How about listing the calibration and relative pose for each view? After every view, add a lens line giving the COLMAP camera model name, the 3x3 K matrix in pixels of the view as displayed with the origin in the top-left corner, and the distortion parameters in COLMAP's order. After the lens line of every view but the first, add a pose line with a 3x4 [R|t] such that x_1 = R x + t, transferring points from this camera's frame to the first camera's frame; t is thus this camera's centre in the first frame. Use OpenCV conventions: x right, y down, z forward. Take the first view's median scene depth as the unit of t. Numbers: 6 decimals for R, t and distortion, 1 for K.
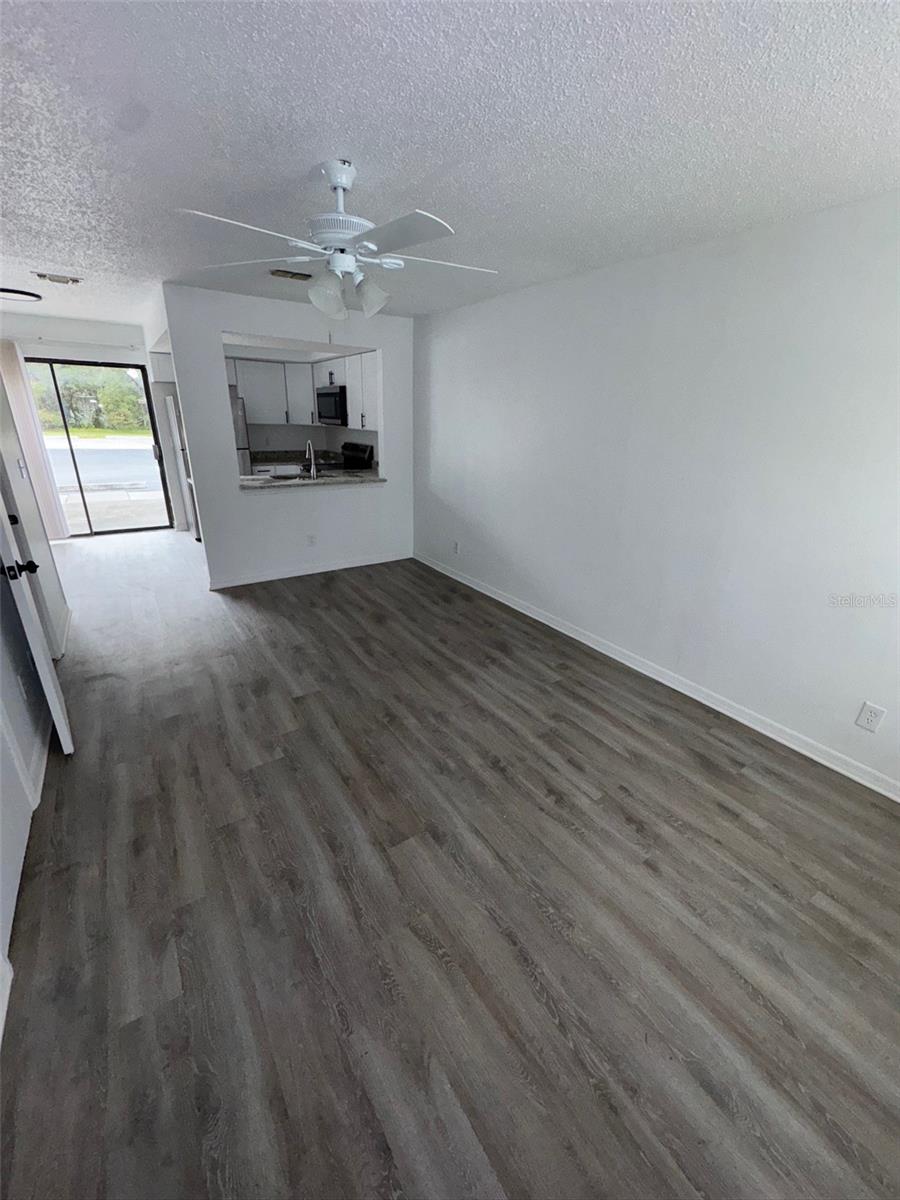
lens RADIAL K [[482.7, 0, 450.0], [0, 482.7, 602.1], [0, 0, 1]] dist [-0.002851, -0.000483]
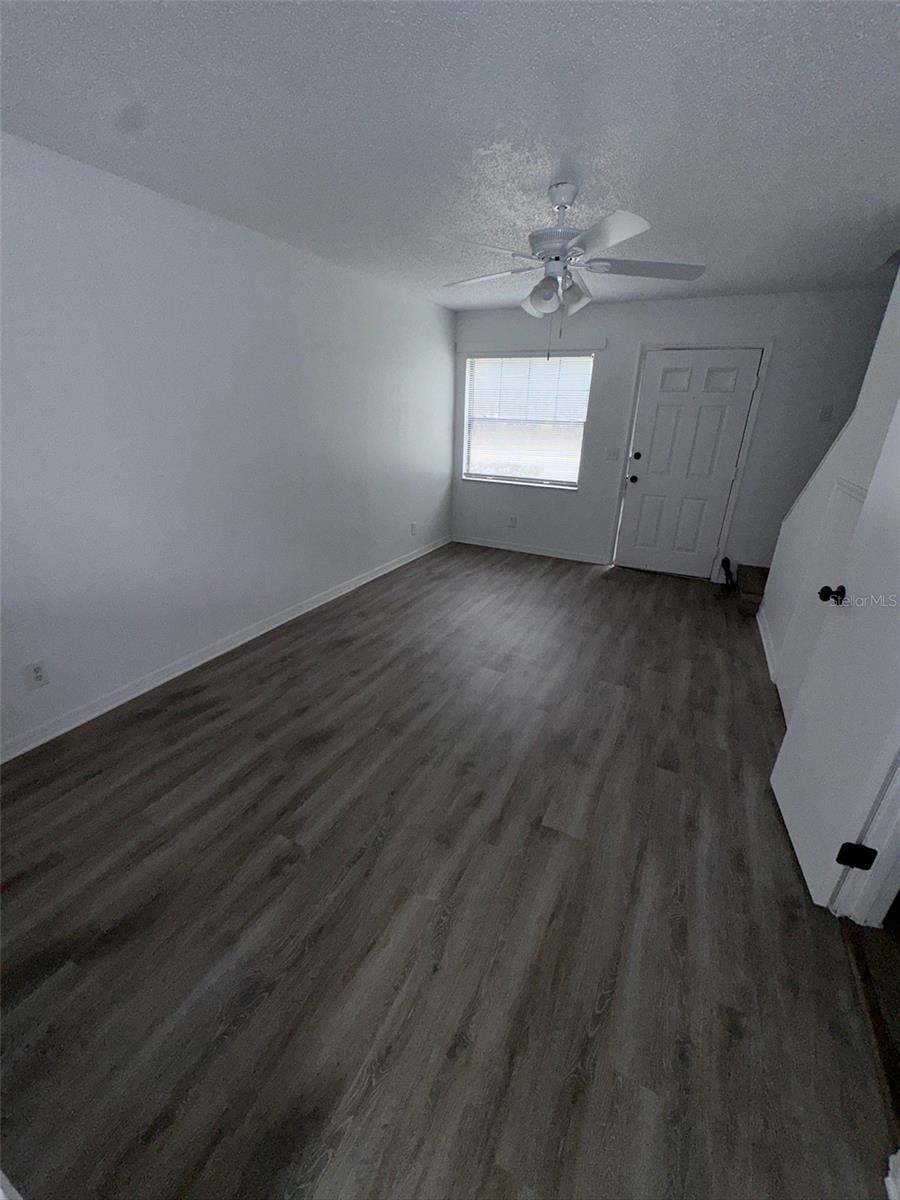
lens RADIAL K [[482.7, 0, 450.4], [0, 482.7, 598.7], [0, 0, 1]] dist [-0.002851, -0.000483]
pose [[-0.496211, -0.359592, 0.790233, -0.734068], [0.278635, 0.796089, 0.537220, -0.437252], [-0.822276, 0.486761, -0.294834, 1.091567]]
